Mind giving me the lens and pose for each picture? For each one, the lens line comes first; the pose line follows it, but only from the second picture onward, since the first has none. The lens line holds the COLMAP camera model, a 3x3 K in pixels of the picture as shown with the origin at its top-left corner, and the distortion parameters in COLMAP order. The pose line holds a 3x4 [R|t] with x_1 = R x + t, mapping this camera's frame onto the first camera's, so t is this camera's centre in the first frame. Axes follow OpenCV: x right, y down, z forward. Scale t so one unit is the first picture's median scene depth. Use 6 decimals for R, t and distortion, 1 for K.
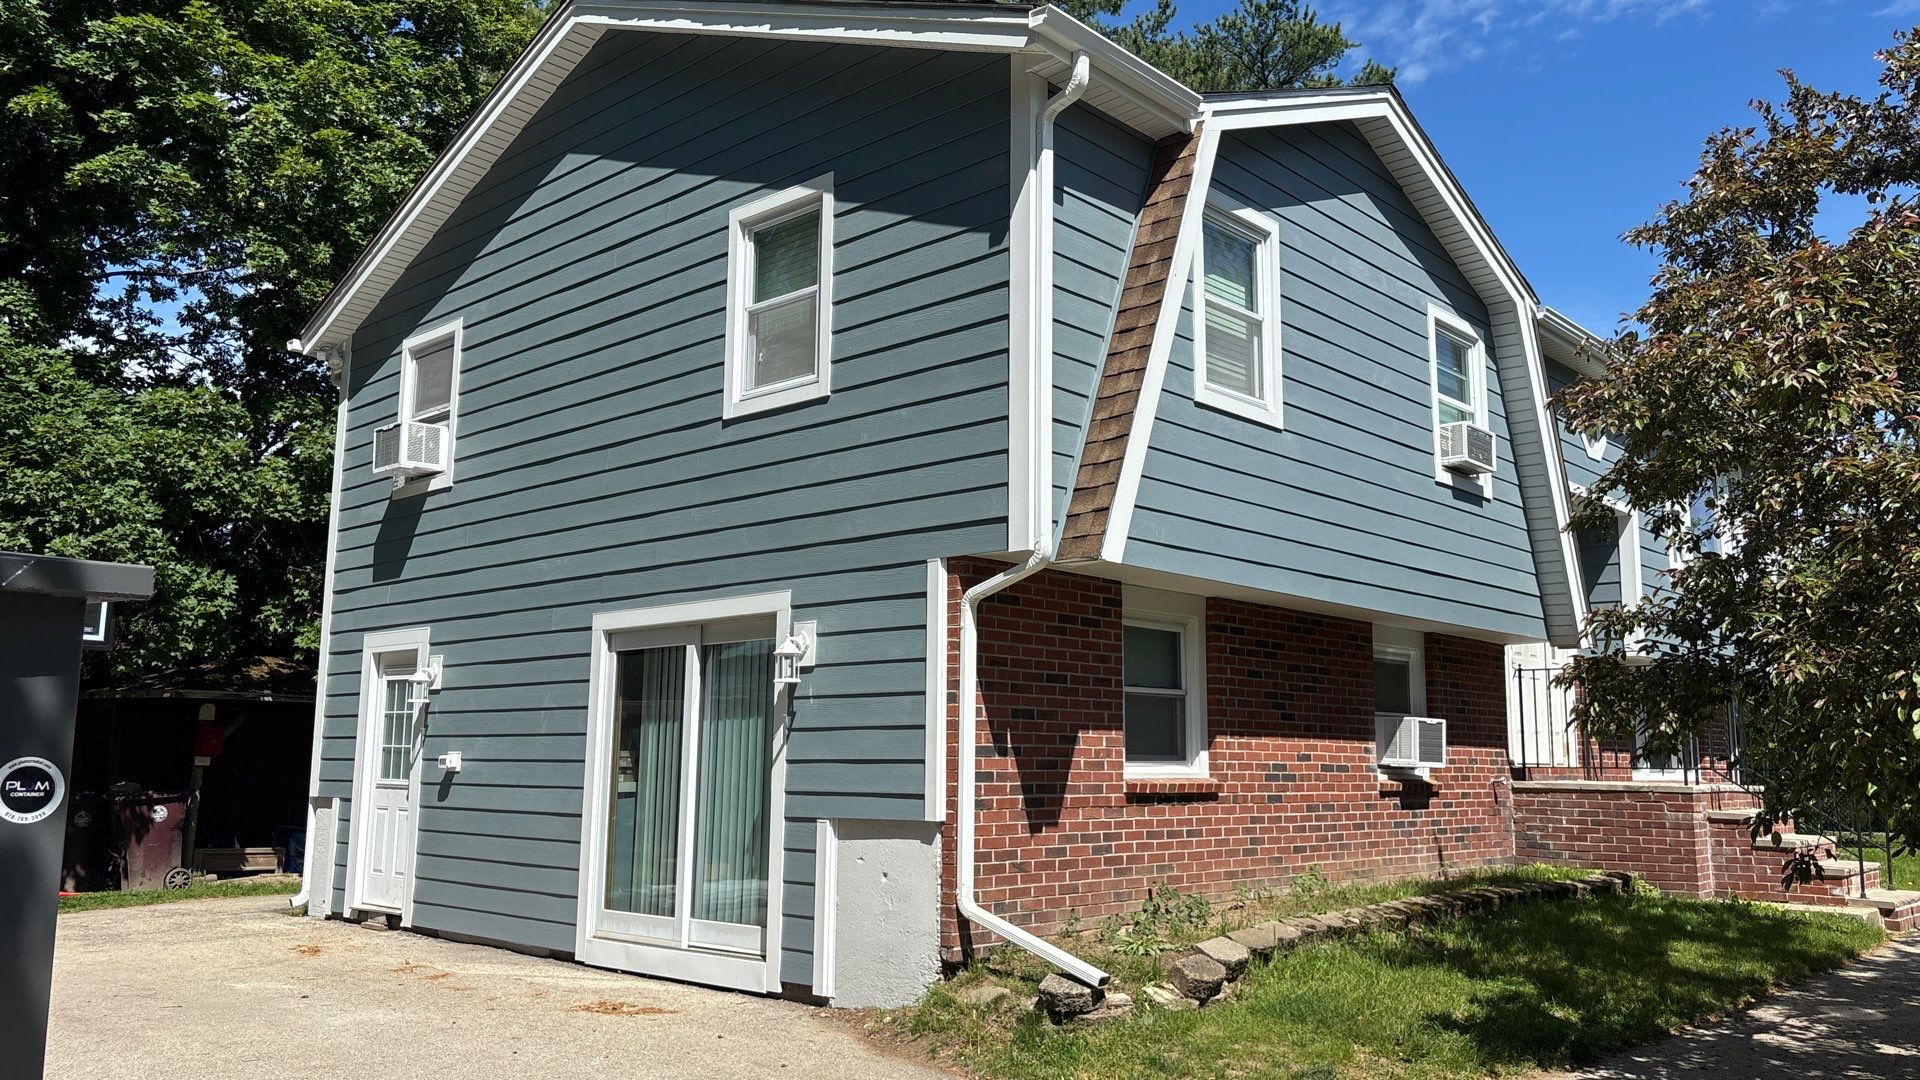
lens RADIAL K [[1451.3, 0, 969.1], [0, 1451.3, 538.0], [0, 0, 1]] dist [0.046965, -0.013387]
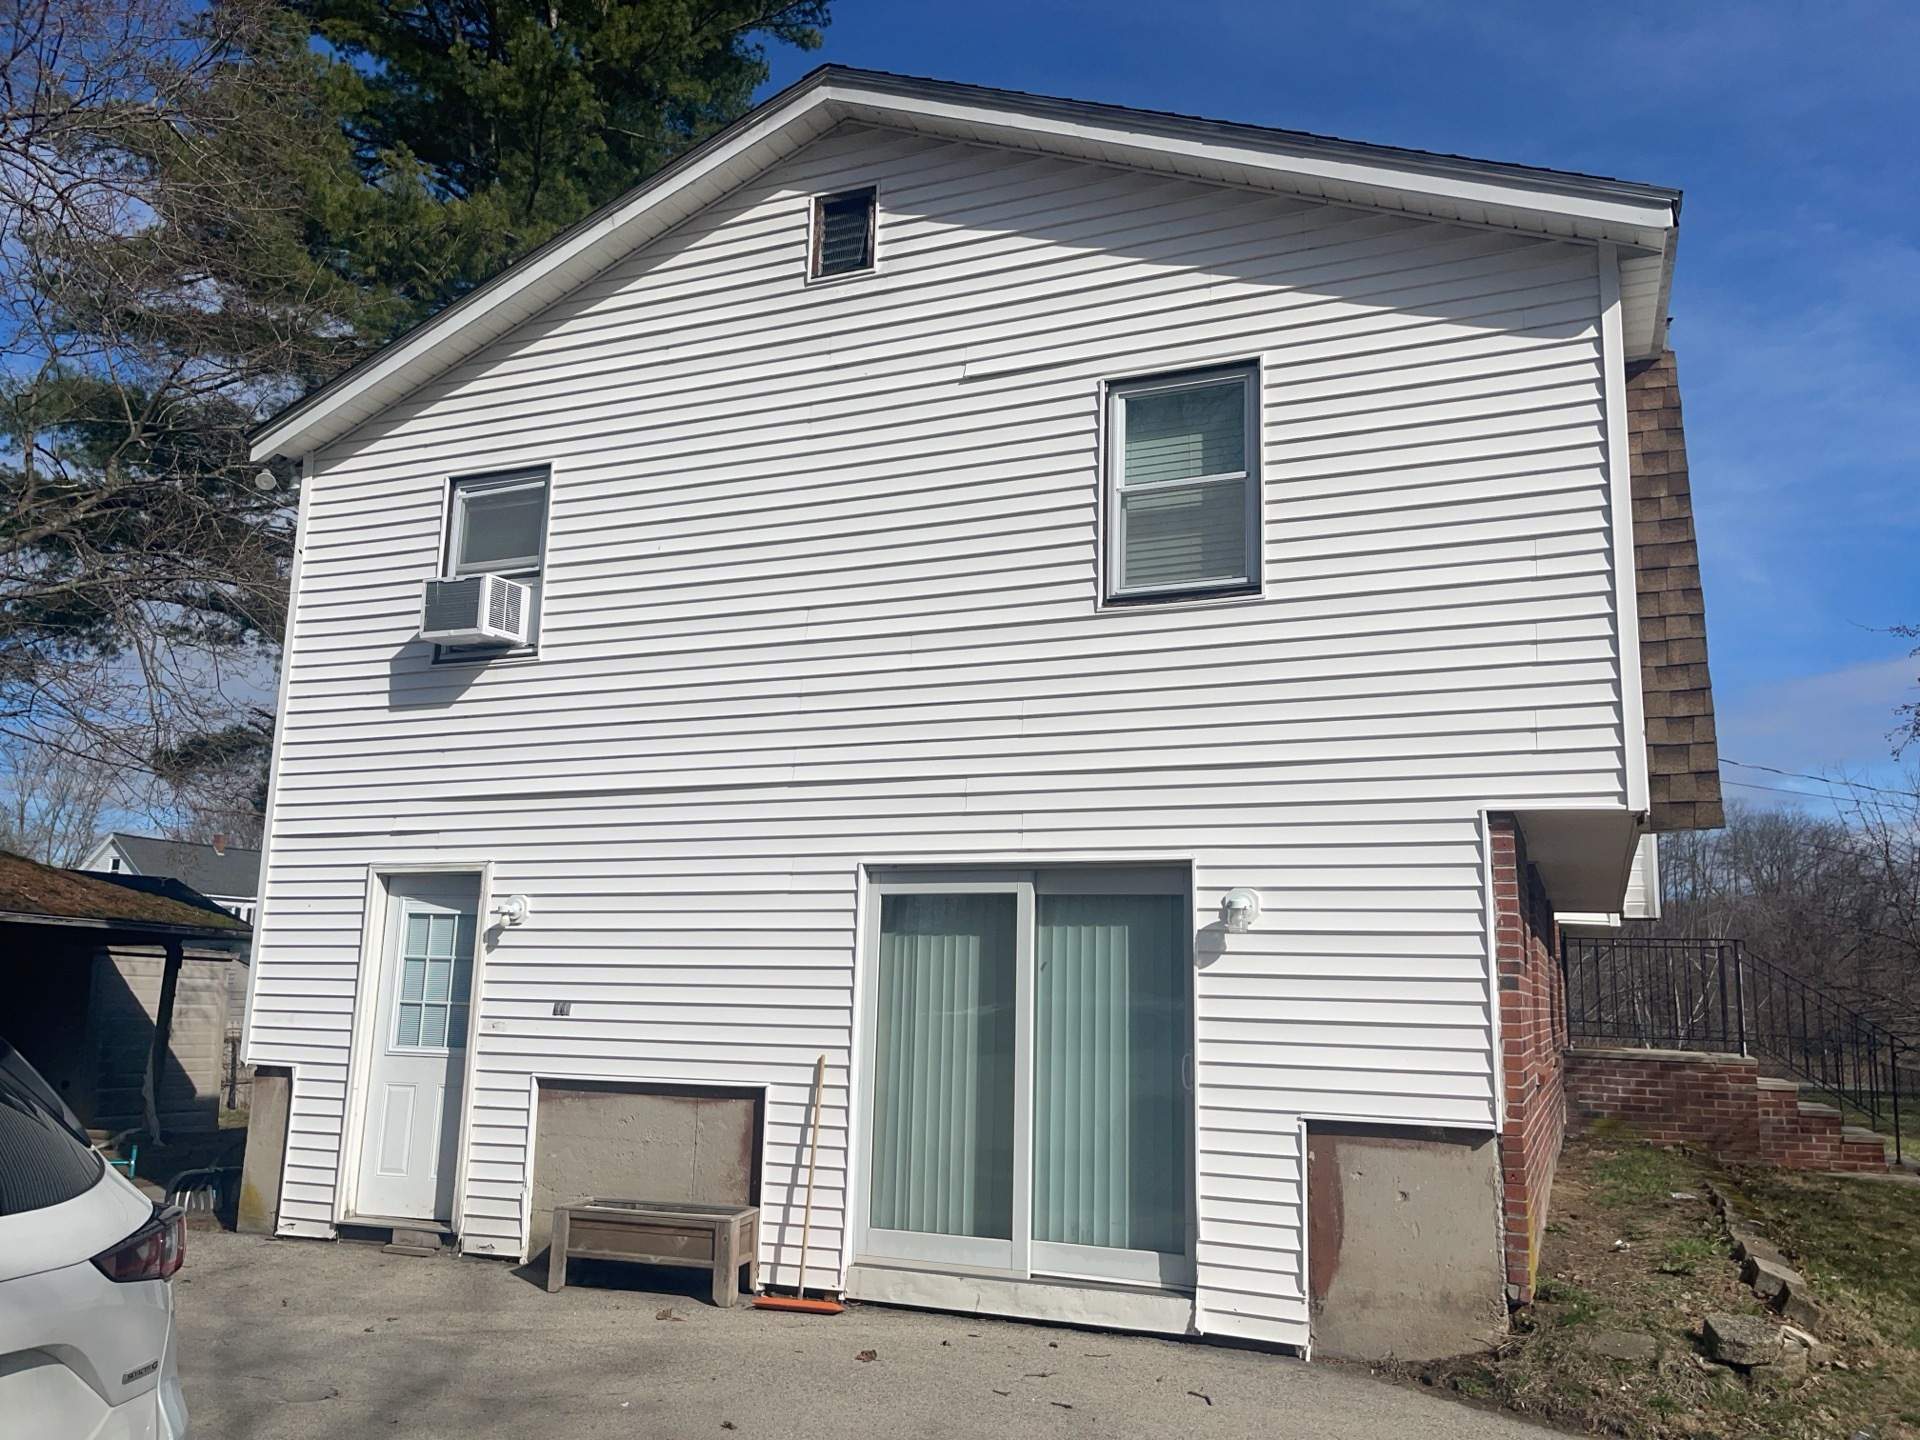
lens RADIAL K [[1456.4, 0, 959.0], [0, 1456.4, 733.0], [0, 0, 1]] dist [0.055052, -0.061530]
pose [[0.941314, 0.074255, 0.329262, -0.511372], [-0.068539, 0.997228, -0.028952, 0.010406], [-0.330499, 0.004686, 0.943795, 0.257140]]
